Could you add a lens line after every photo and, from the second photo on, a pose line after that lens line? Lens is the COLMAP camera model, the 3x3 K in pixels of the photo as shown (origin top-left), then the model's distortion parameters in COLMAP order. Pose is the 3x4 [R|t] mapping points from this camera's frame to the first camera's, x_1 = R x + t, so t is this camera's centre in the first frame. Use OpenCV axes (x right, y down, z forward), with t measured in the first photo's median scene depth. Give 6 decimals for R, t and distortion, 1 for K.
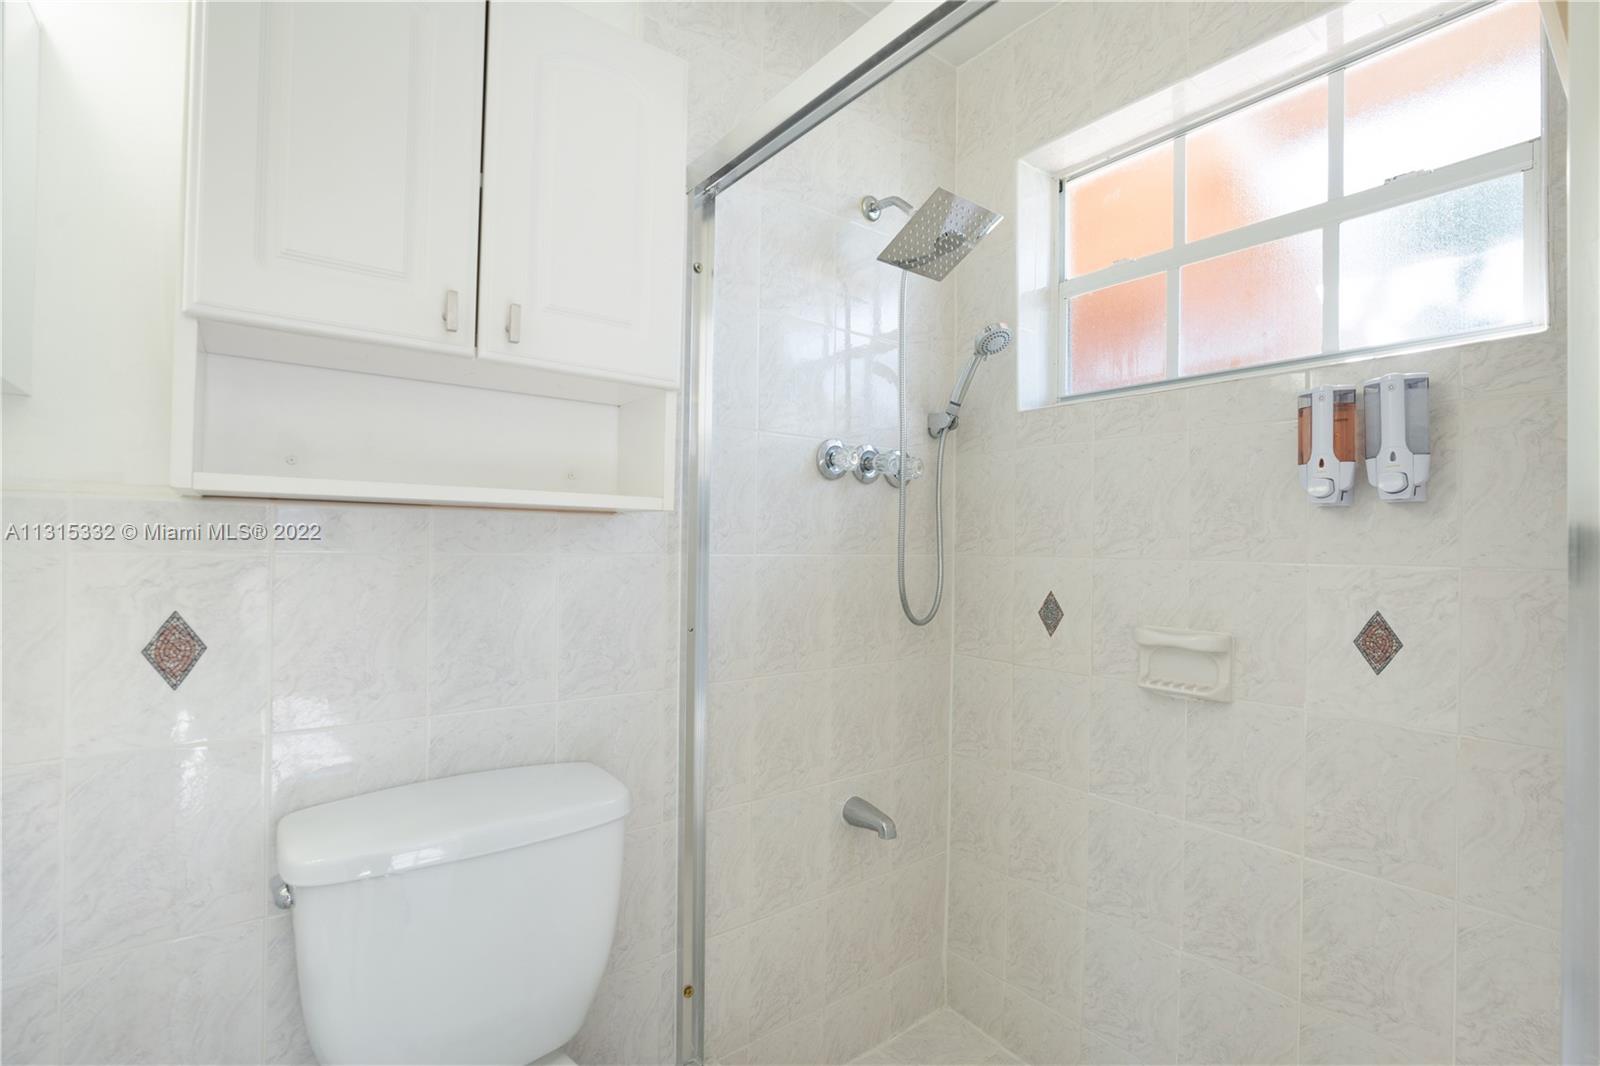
lens RADIAL K [[719.6, 0, 796.8], [0, 719.6, 533.6], [0, 0, 1]] dist [-0.038090, 0.012605]
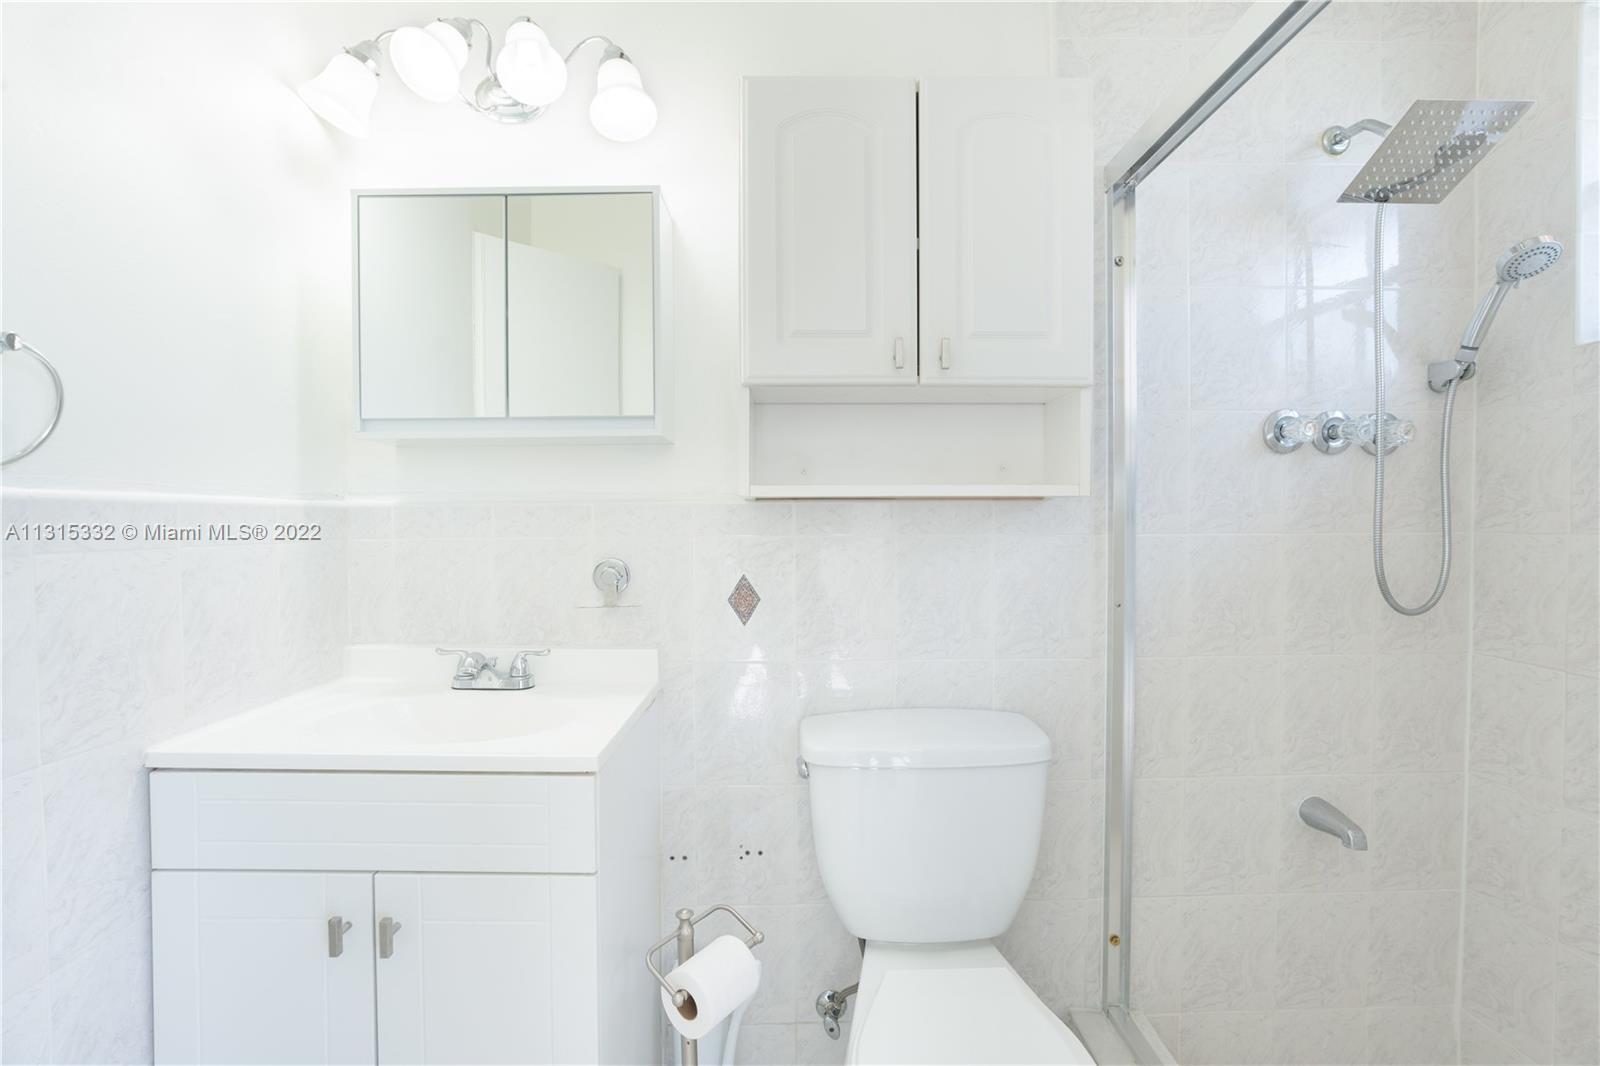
lens RADIAL K [[719.6, 0, 791.9], [0, 719.6, 533.4], [0, 0, 1]] dist [-0.038090, 0.012605]
pose [[0.798205, -0.010935, -0.602287, 0.101526], [0.024533, 0.999596, 0.014365, -0.000226], [0.601887, -0.026242, 0.798150, -0.127745]]
